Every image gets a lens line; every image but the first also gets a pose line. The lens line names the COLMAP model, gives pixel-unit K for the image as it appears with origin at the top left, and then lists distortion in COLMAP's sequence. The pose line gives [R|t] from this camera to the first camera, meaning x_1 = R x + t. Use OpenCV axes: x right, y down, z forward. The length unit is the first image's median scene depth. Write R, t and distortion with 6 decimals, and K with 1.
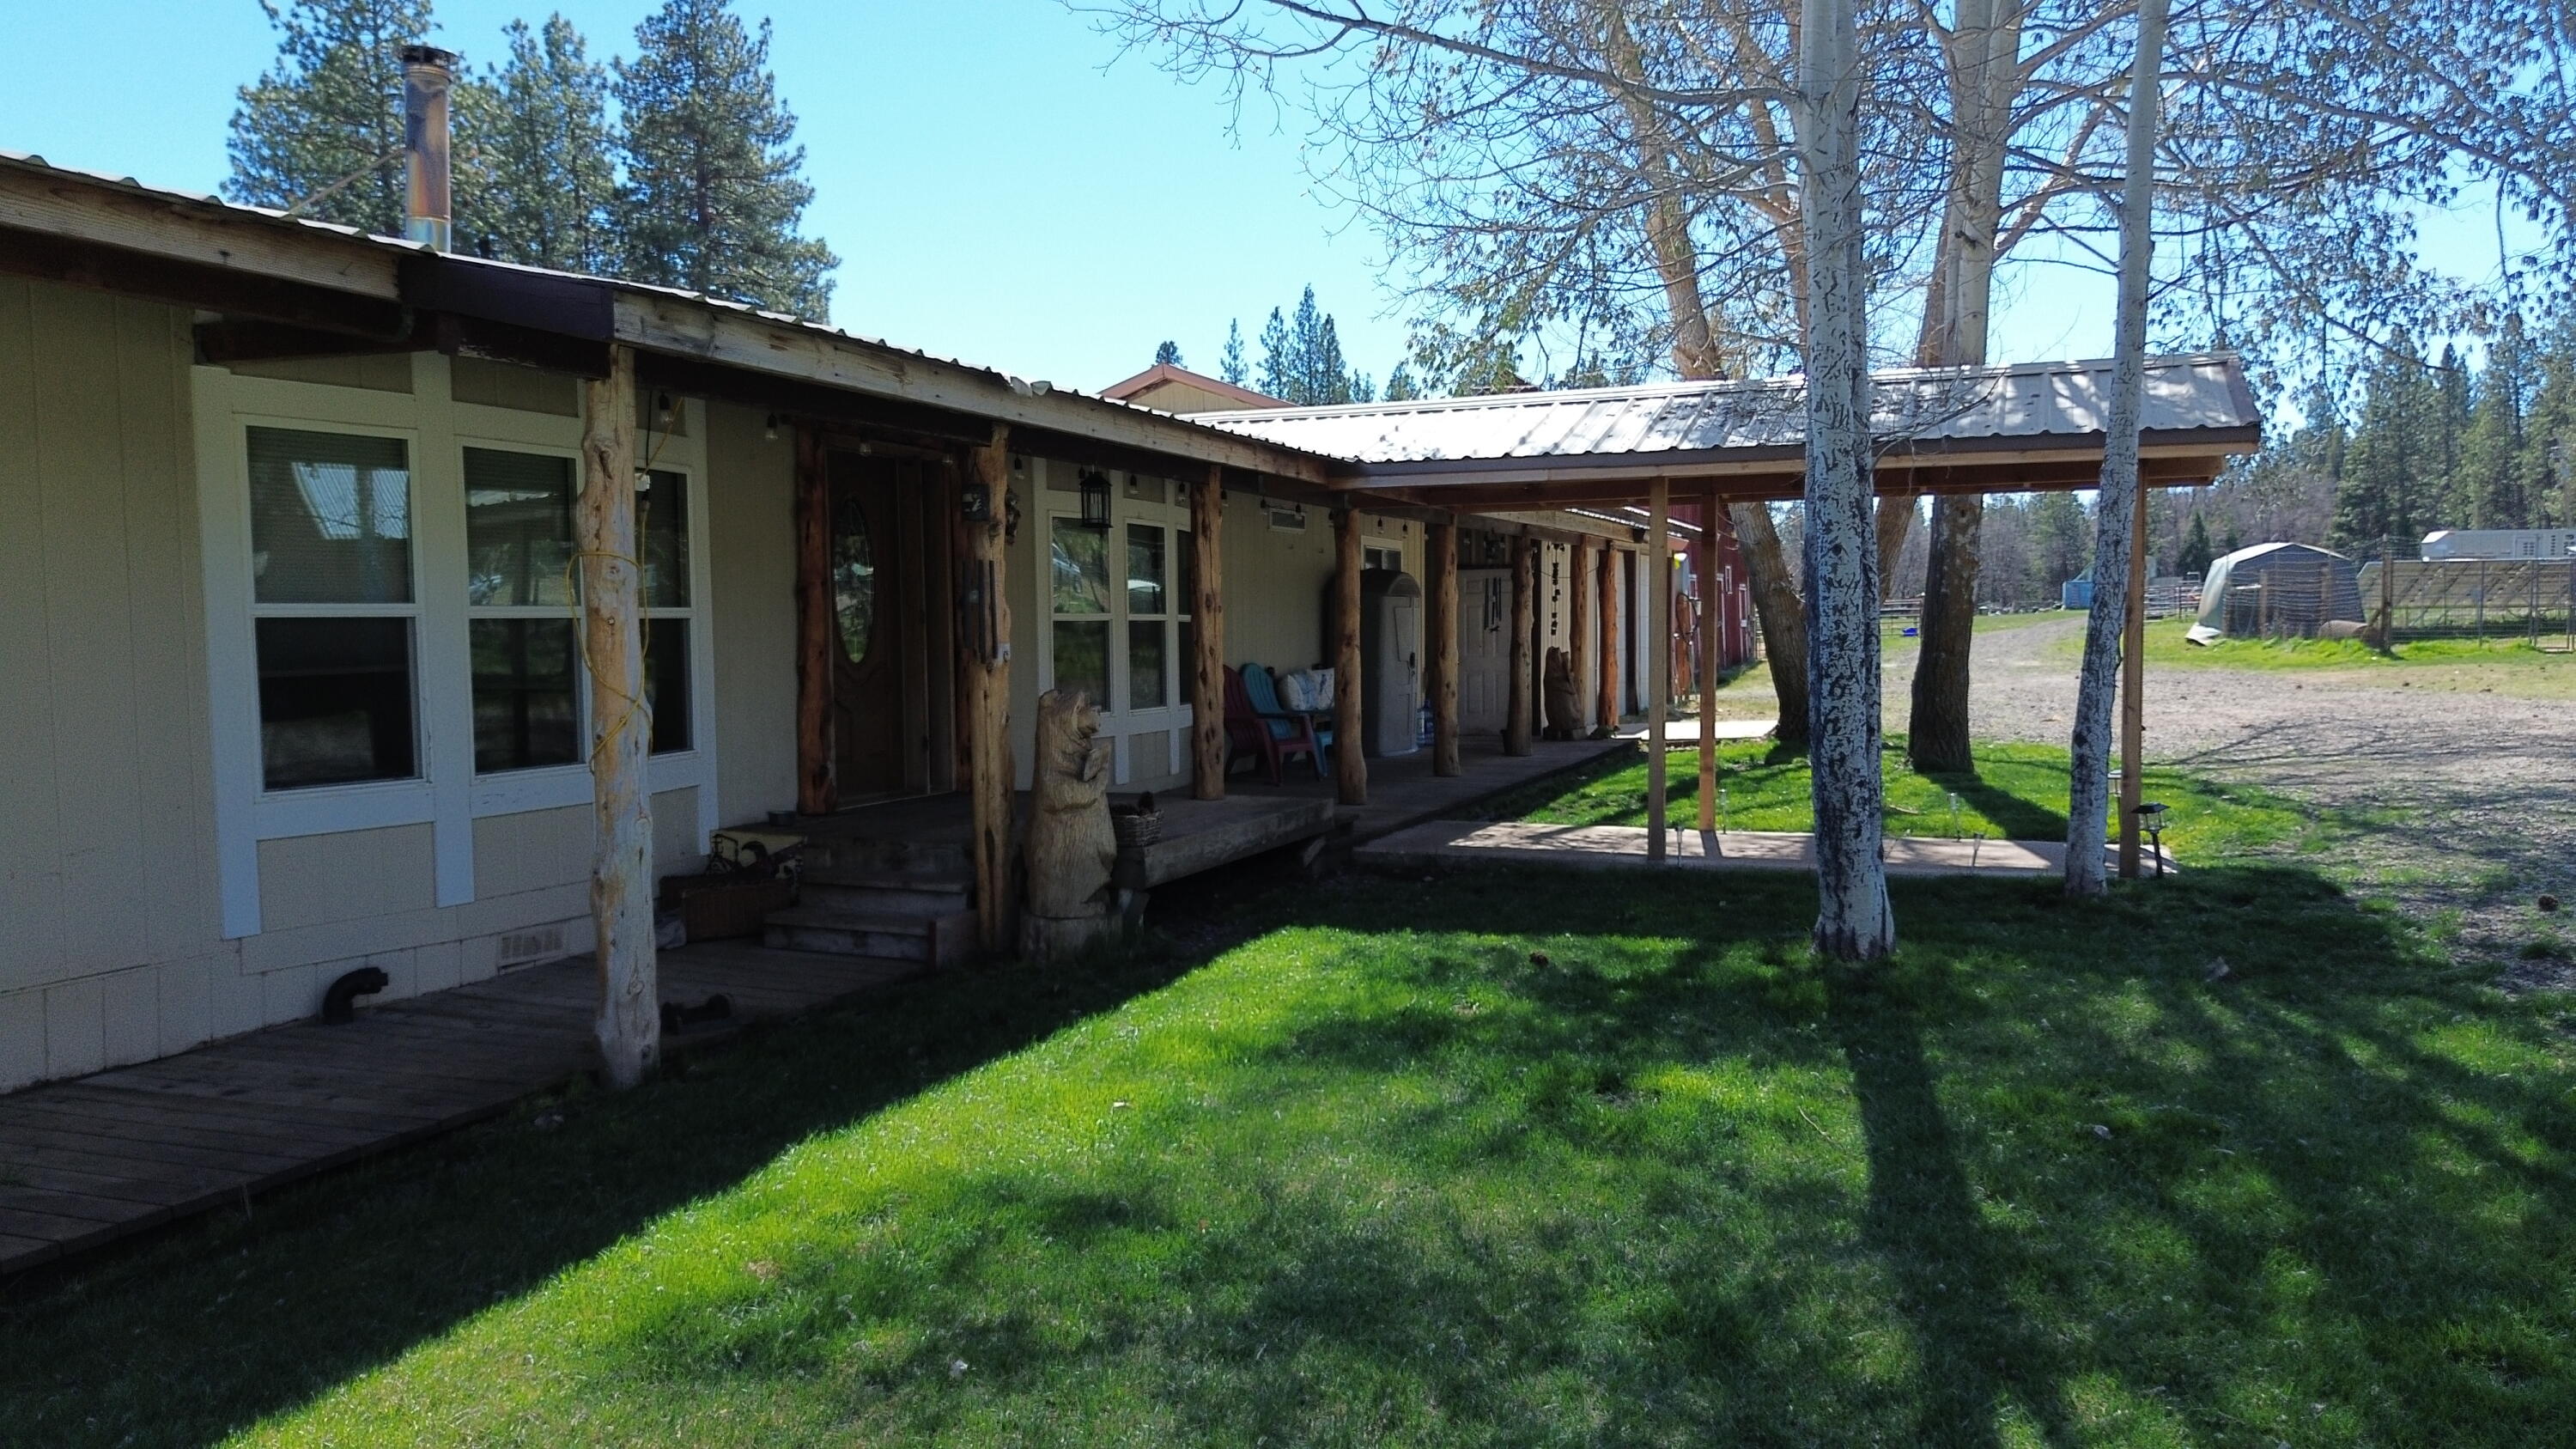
lens RADIAL K [[1821.6, 0, 1288.0], [0, 1821.6, 724.5], [0, 0, 1]] dist [0.012090, 0.002942]
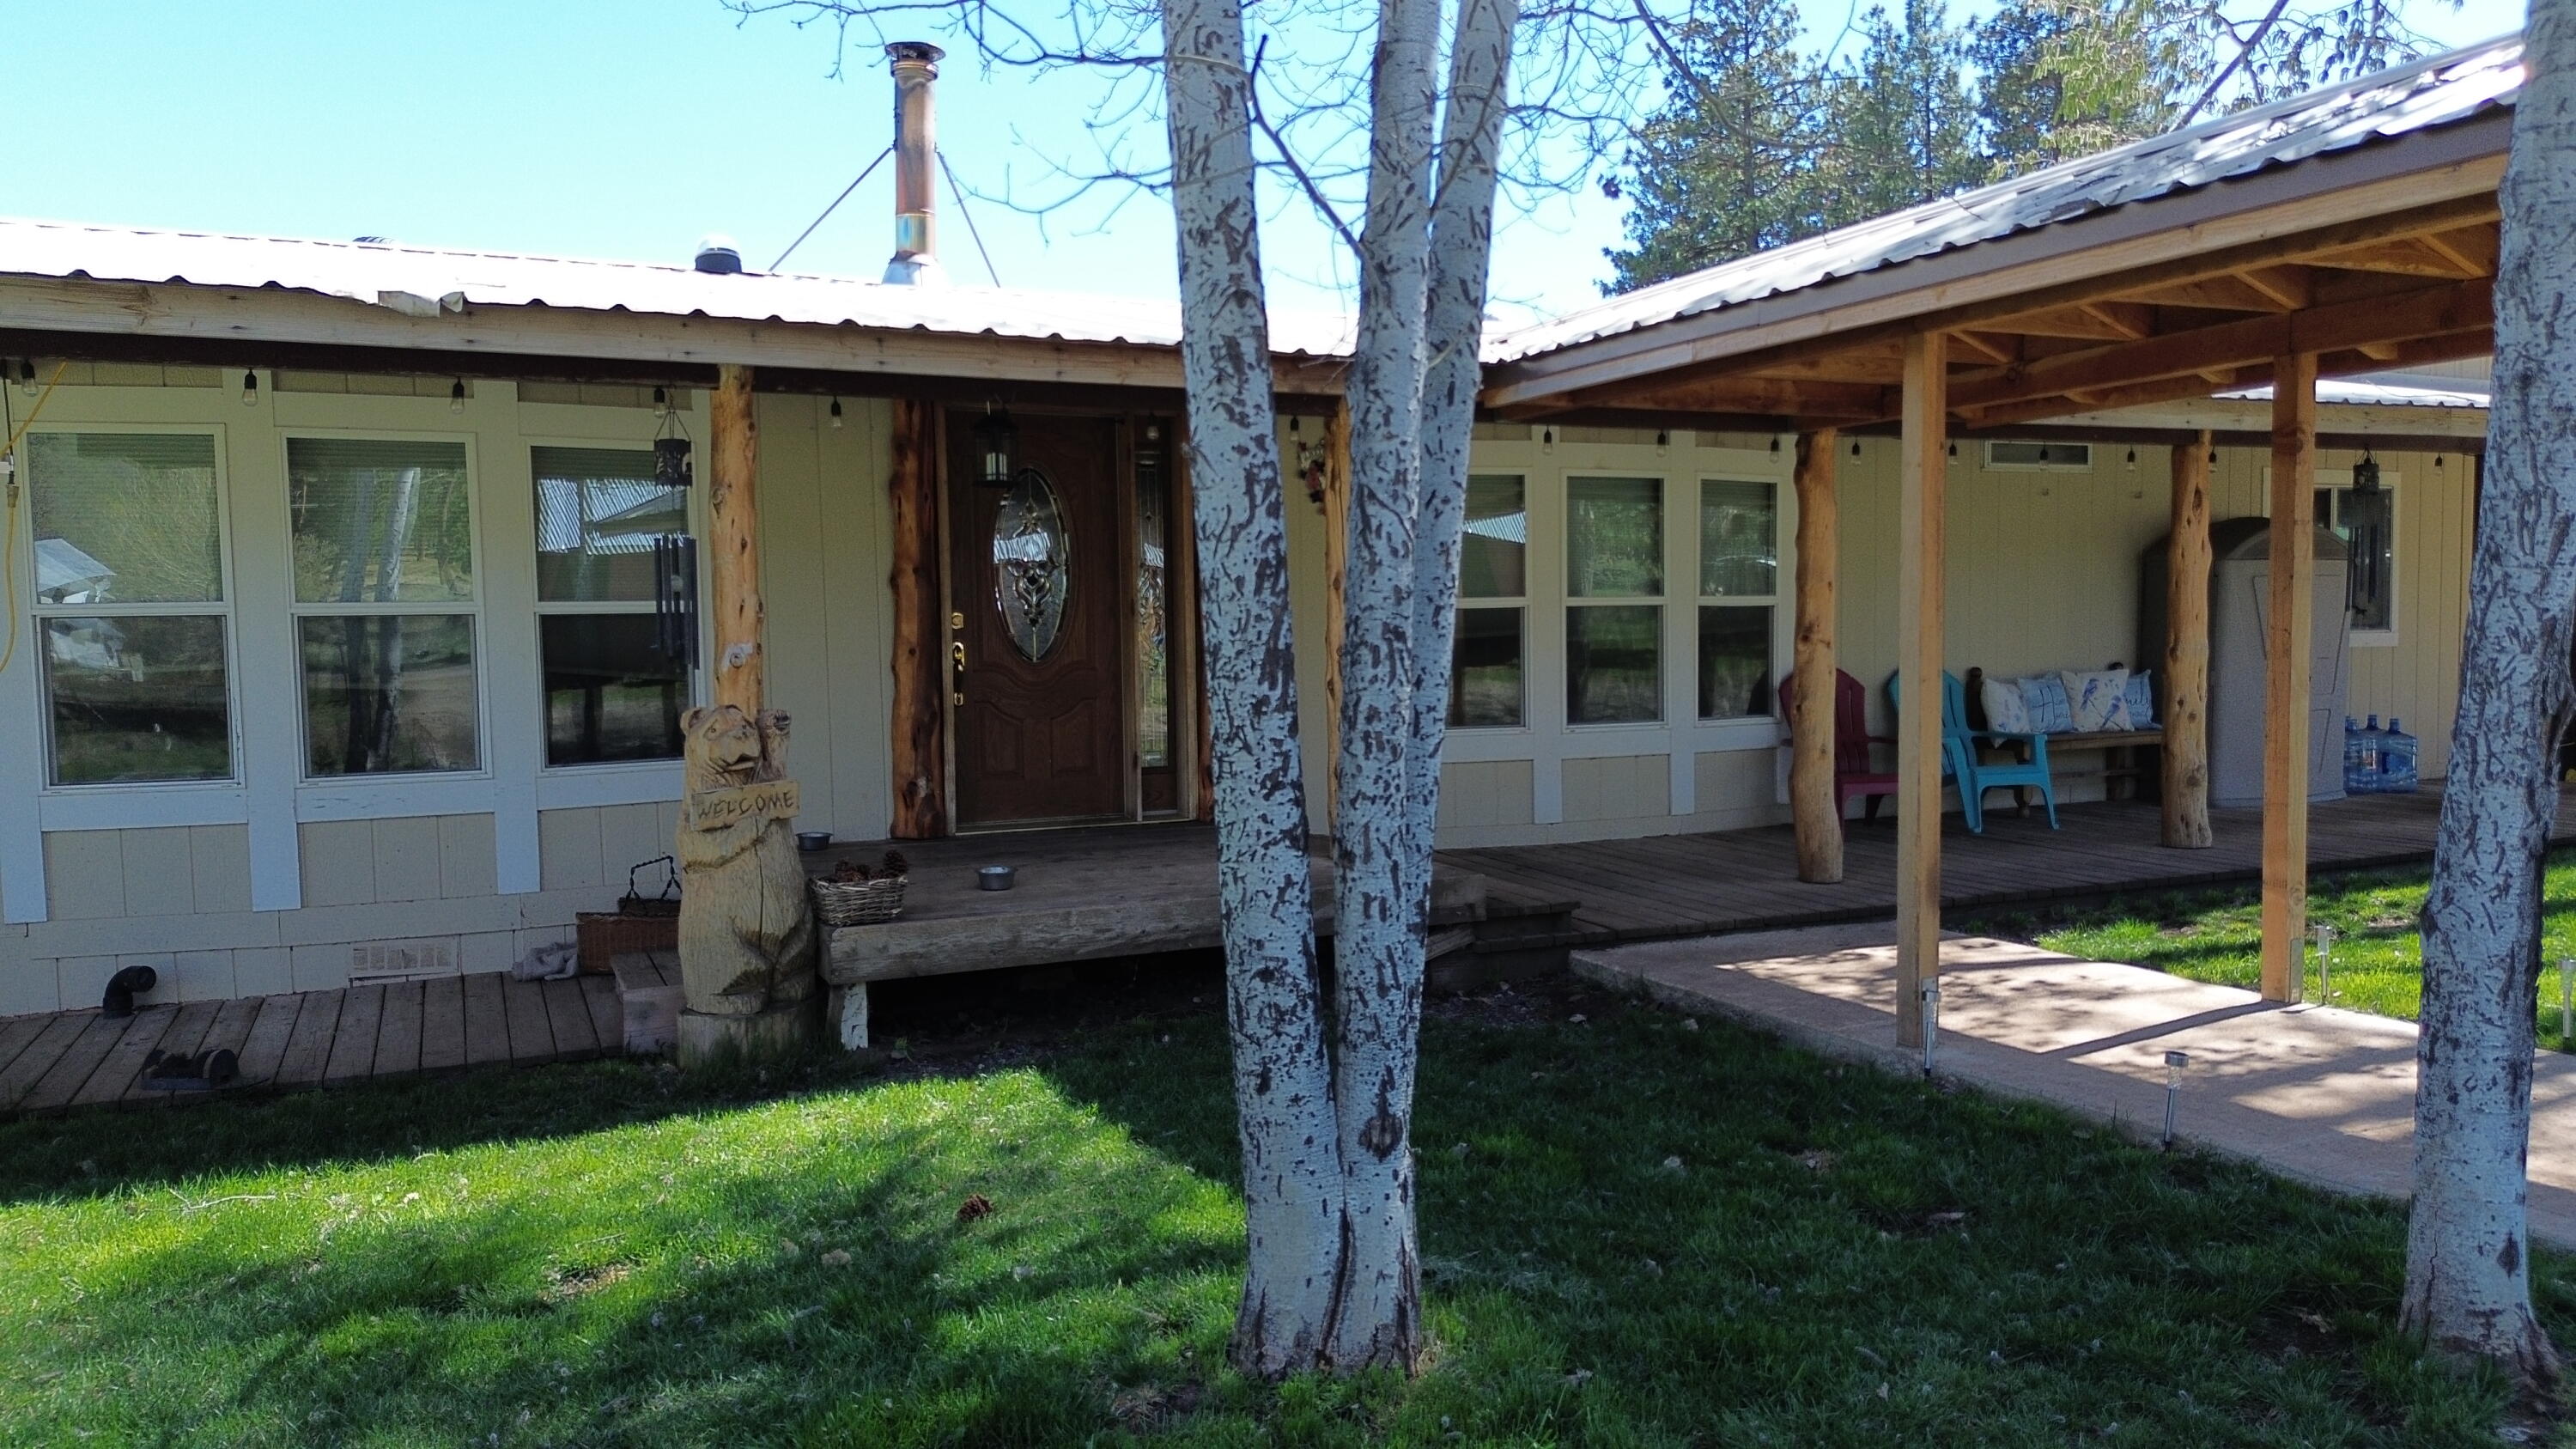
lens RADIAL K [[1821.6, 0, 1288.0], [0, 1821.6, 724.5], [0, 0, 1]] dist [0.012090, 0.002942]
pose [[0.715816, 0.034770, -0.697423, 0.567663], [-0.028669, 0.999381, 0.020398, -0.033584], [0.697701, 0.005393, 0.716369, 0.627247]]
